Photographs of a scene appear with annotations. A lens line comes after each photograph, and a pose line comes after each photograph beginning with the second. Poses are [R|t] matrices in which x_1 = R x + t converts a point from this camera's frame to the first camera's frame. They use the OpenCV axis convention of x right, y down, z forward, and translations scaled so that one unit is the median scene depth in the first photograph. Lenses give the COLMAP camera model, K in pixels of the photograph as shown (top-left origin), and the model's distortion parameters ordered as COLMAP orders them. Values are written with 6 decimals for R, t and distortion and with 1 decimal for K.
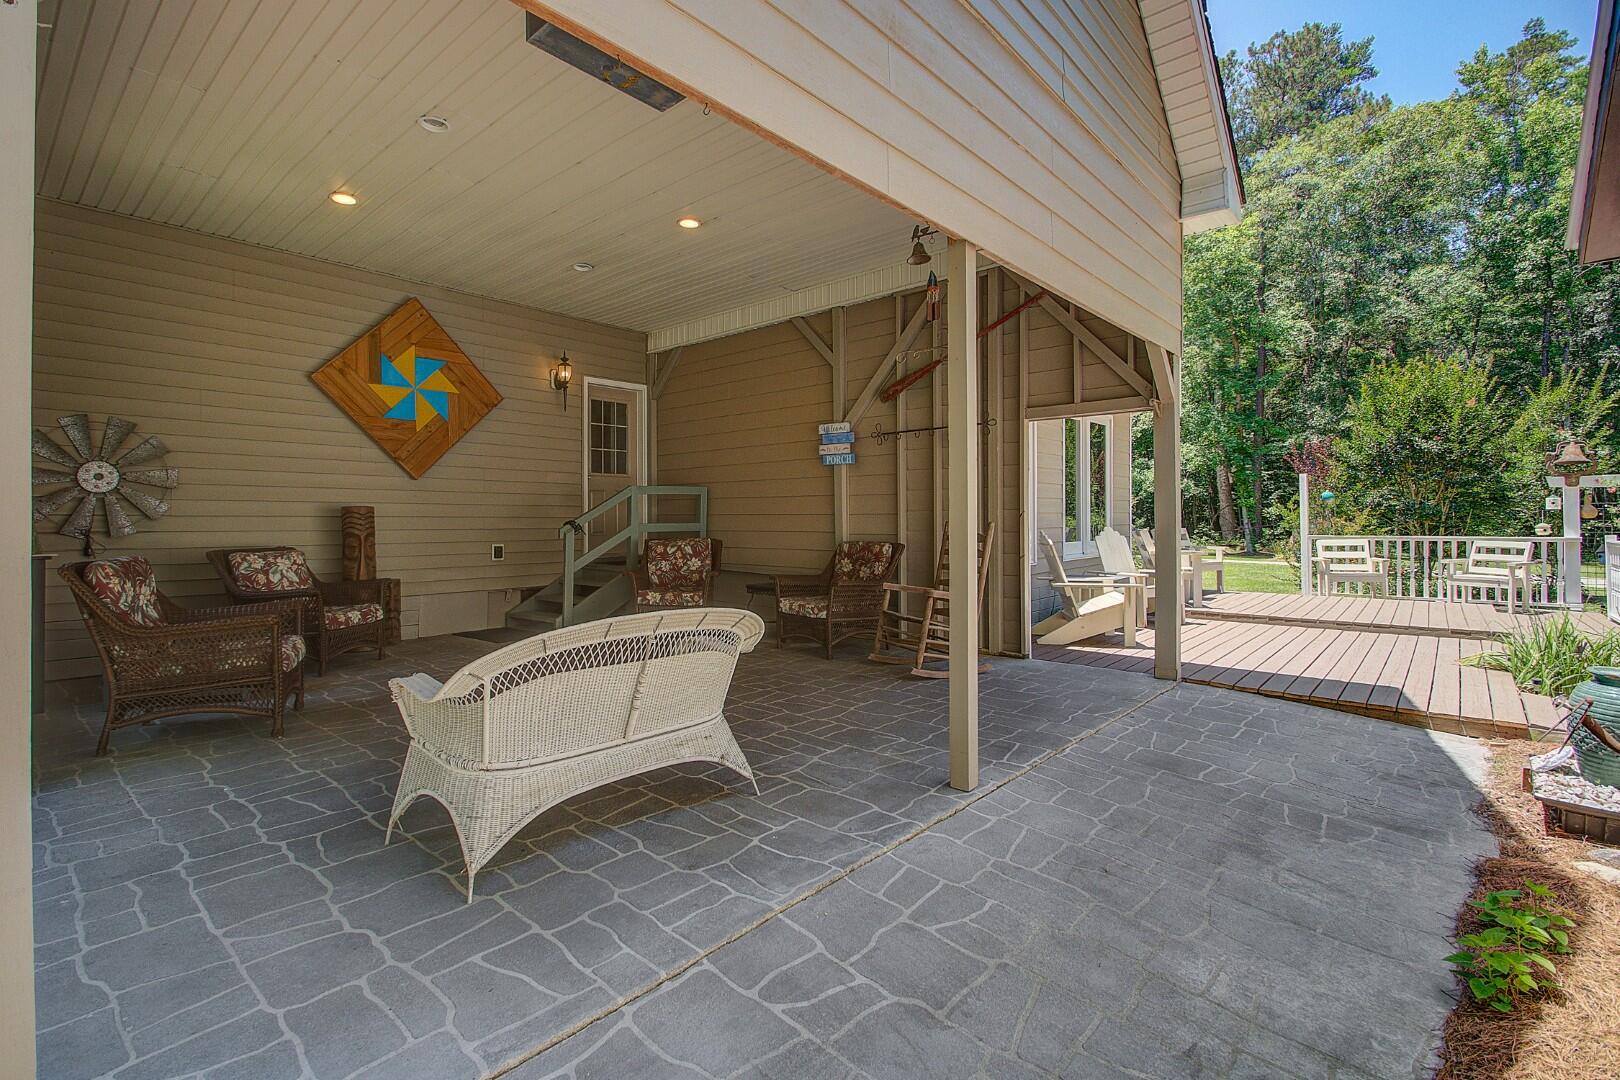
lens RADIAL K [[740.3, 0, 790.9], [0, 740.3, 520.8], [0, 0, 1]] dist [0.008182, -0.008938]
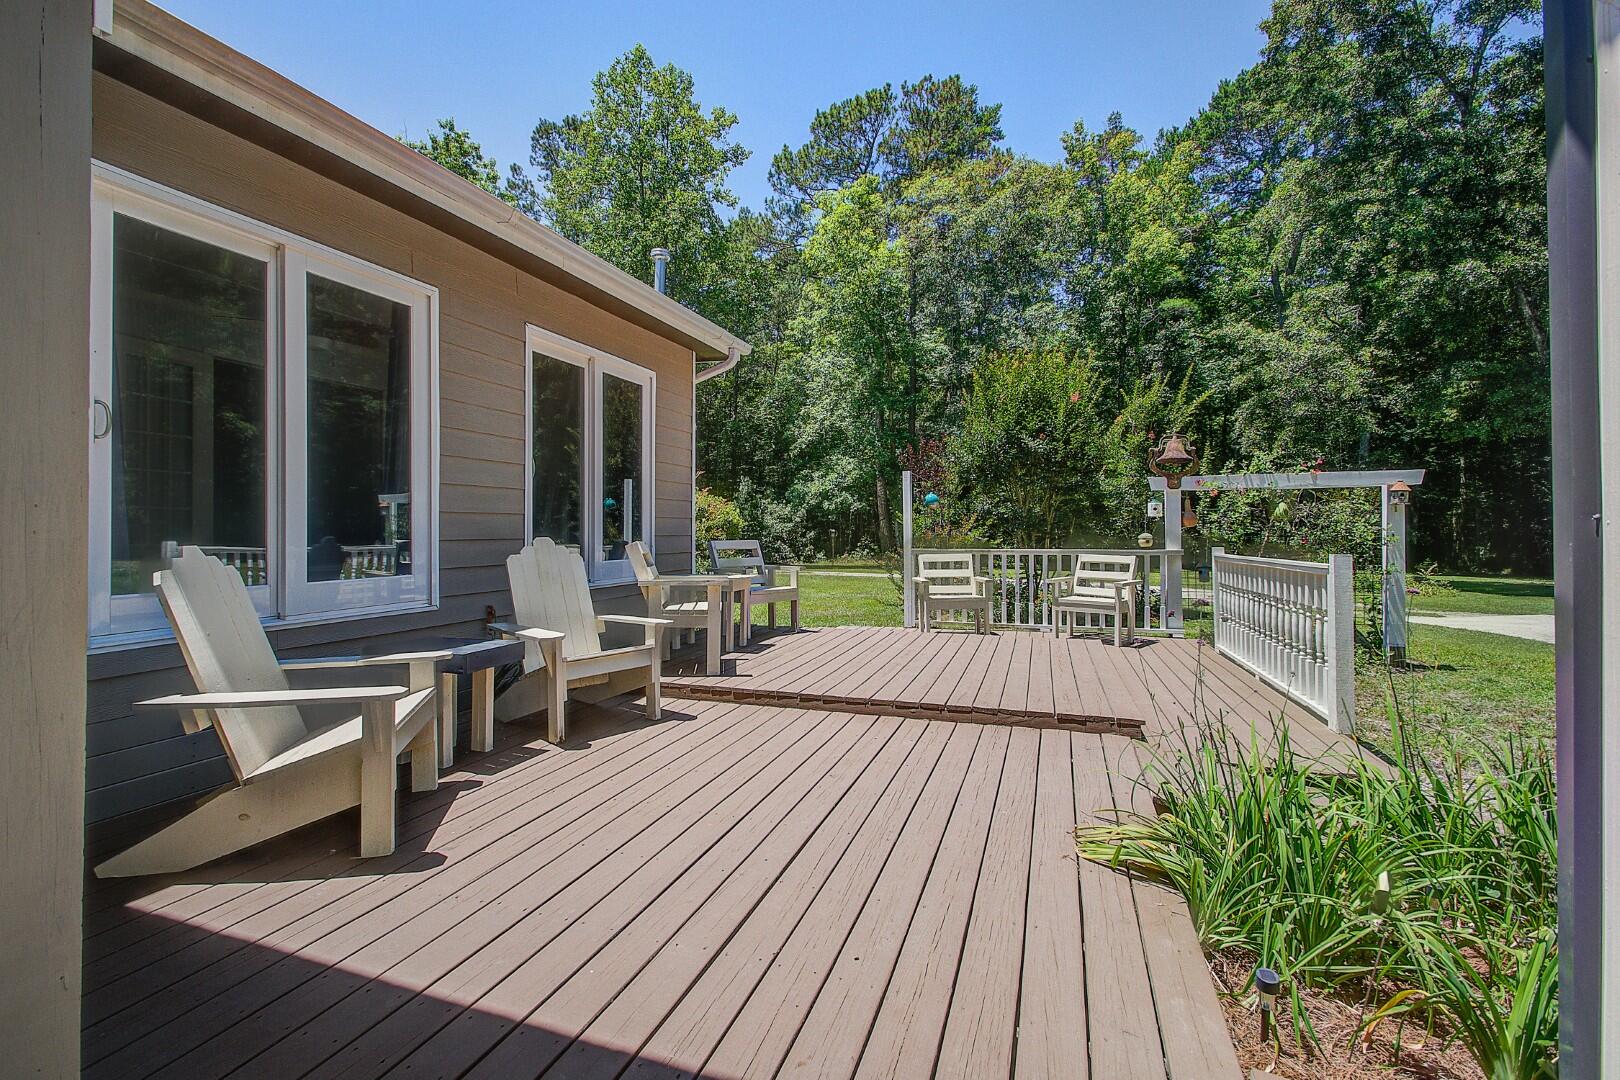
lens RADIAL K [[723.1, 0, 777.4], [0, 723.1, 533.7], [0, 0, 1]] dist [0.007315, -0.009646]
pose [[0.935098, 0.002677, 0.354378, 0.307991], [-0.002329, 0.999996, -0.001409, 0.005468], [-0.354380, 0.000492, 0.935101, 0.348189]]
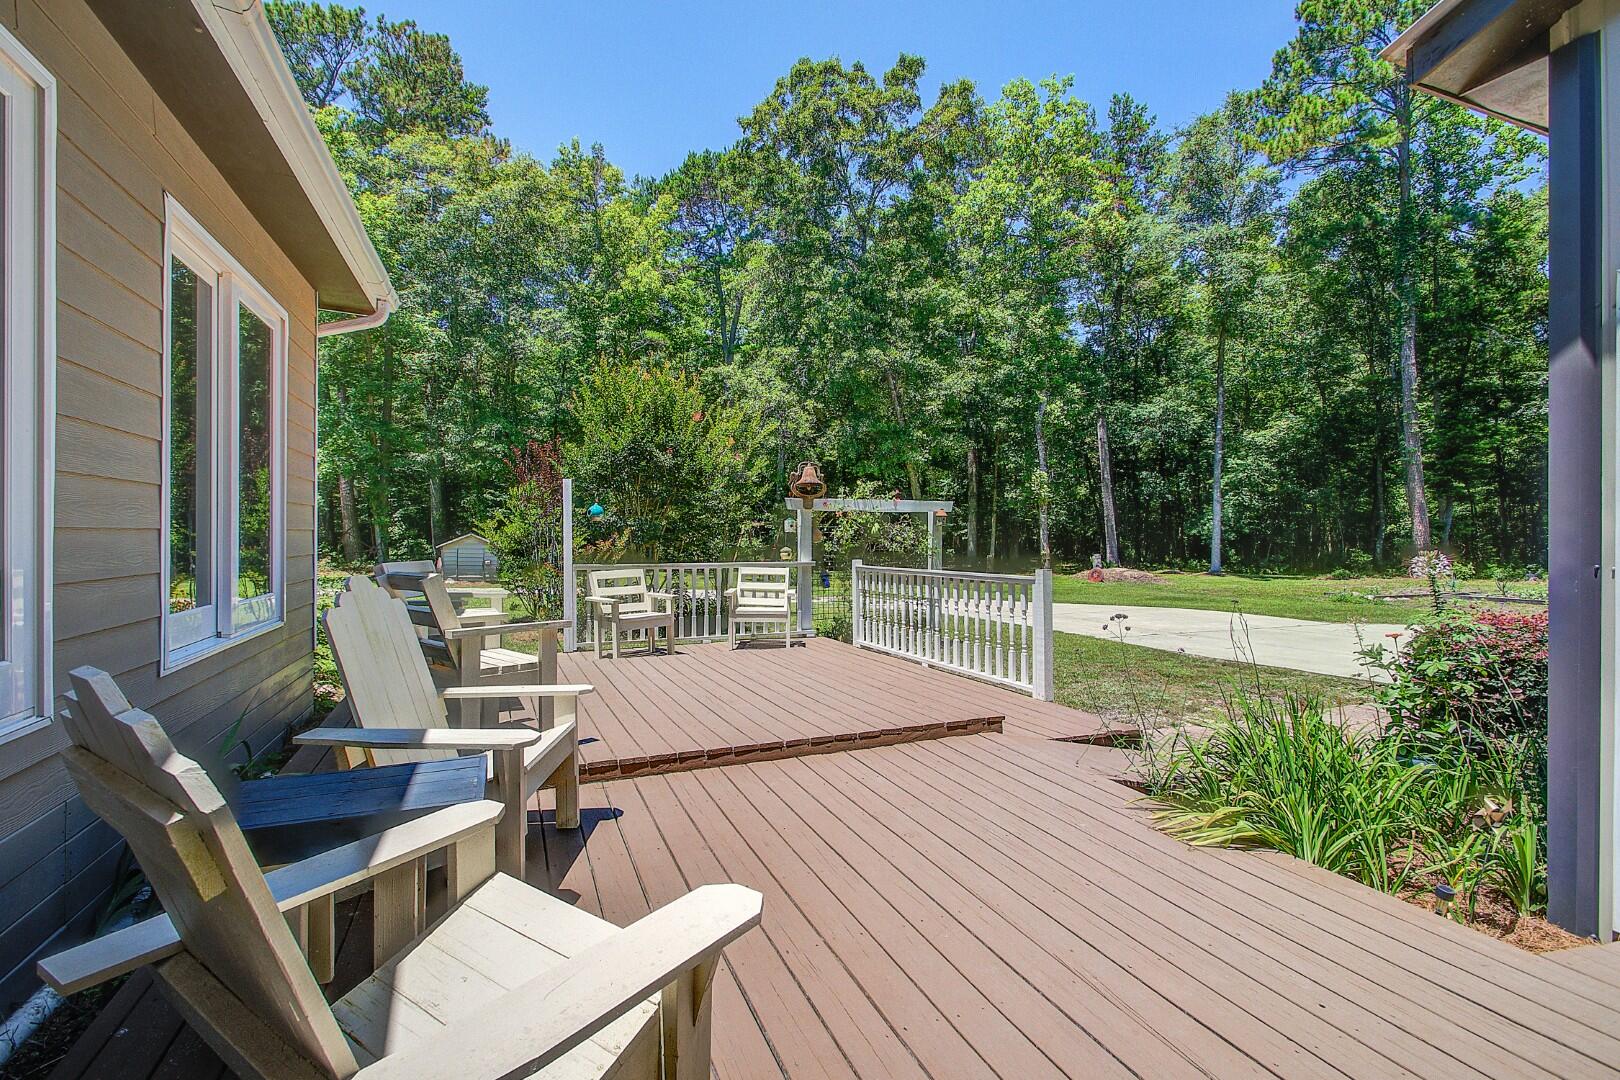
lens RADIAL K [[715.7, 0, 794.2], [0, 715.7, 535.5], [0, 0, 1]] dist [0.028190, -0.015897]
pose [[0.440559, 0.006662, 0.897699, 0.178287], [-0.002777, 0.999978, -0.006058, -0.005576], [-0.897719, 0.000176, 0.440568, 0.533588]]
